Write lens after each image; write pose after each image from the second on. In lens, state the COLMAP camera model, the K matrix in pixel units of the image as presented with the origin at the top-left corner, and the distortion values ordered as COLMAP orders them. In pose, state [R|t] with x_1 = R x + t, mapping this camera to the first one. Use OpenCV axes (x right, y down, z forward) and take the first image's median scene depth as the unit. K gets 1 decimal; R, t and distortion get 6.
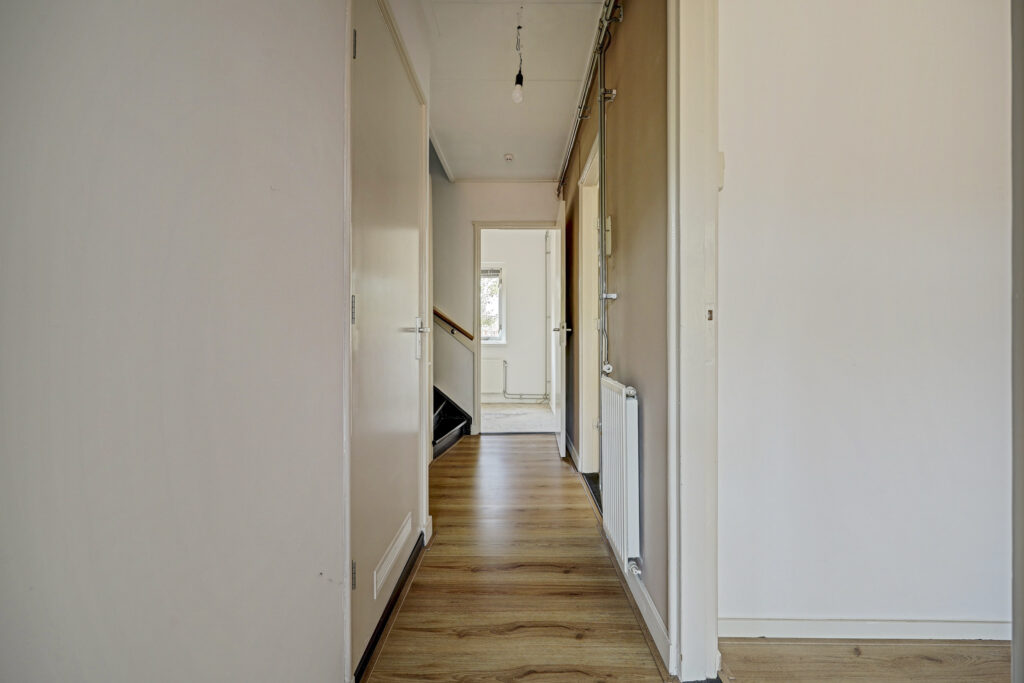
lens RADIAL K [[408.5, 0, 512.0], [0, 408.5, 341.5], [0, 0, 1]] dist [-0.000119, -0.000012]
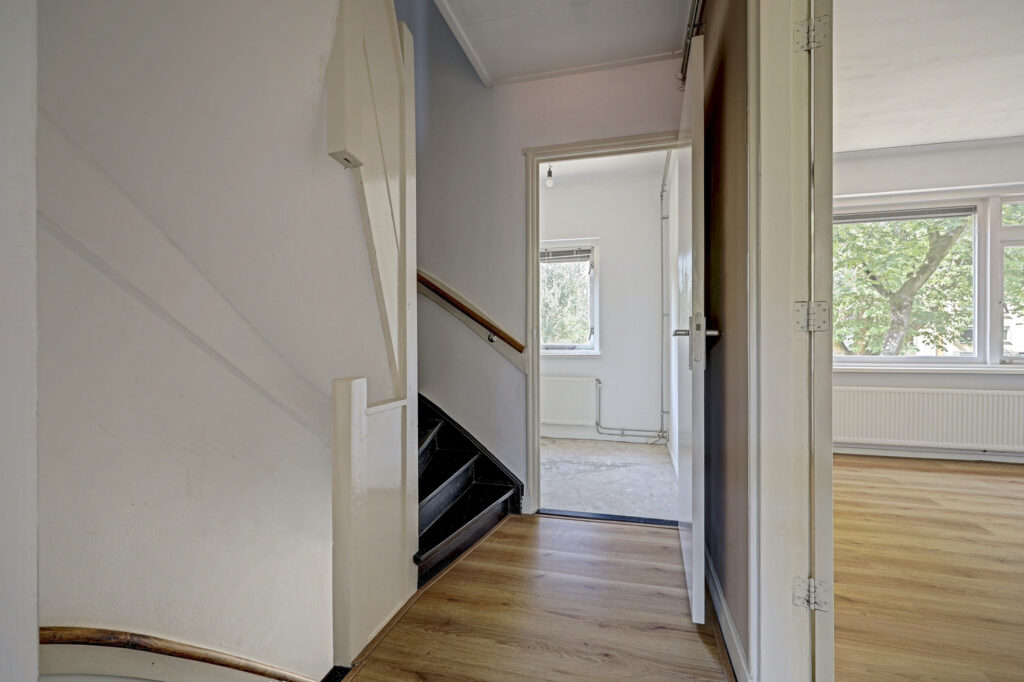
lens RADIAL K [[371.9, 0, 509.6], [0, 371.9, 346.4], [0, 0, 1]] dist [-0.000598, -0.000040]
pose [[0.950706, -0.001038, -0.310091, 0.048417], [0.000896, 0.999999, -0.000599, -0.011865], [0.310091, 0.000291, 0.950707, 0.482902]]
